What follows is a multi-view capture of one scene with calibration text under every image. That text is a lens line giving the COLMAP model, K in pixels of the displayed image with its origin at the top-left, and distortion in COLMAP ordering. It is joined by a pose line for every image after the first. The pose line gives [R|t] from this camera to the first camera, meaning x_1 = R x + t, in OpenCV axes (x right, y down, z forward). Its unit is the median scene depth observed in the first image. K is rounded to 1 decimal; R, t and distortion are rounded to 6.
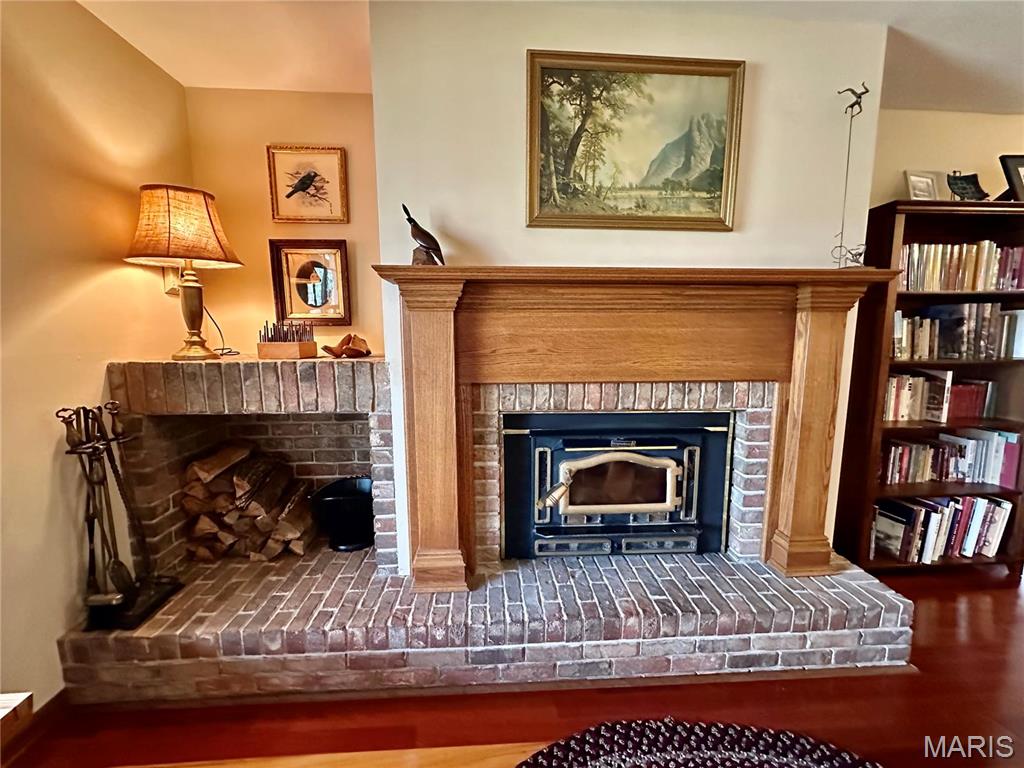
lens RADIAL K [[407.2, 0, 512.9], [0, 407.2, 384.7], [0, 0, 1]] dist [-0.002868, -0.000470]
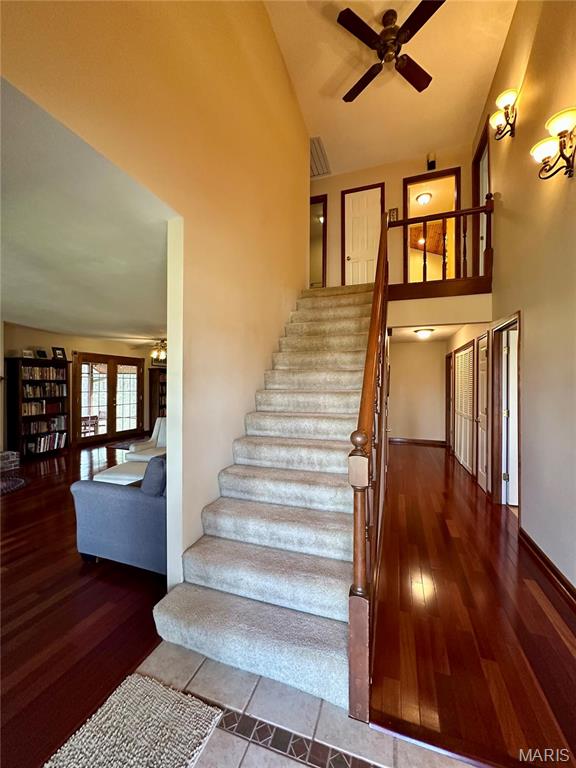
lens RADIAL K [[305.4, 0, 287.6], [0, 305.4, 384.4], [0, 0, 1]] dist [-0.002868, -0.000470]
pose [[0.388880, 0.003204, 0.921283, -0.790249], [0.116949, 0.991733, -0.052814, 0.280299], [-0.913836, 0.128281, 0.385290, -2.600565]]
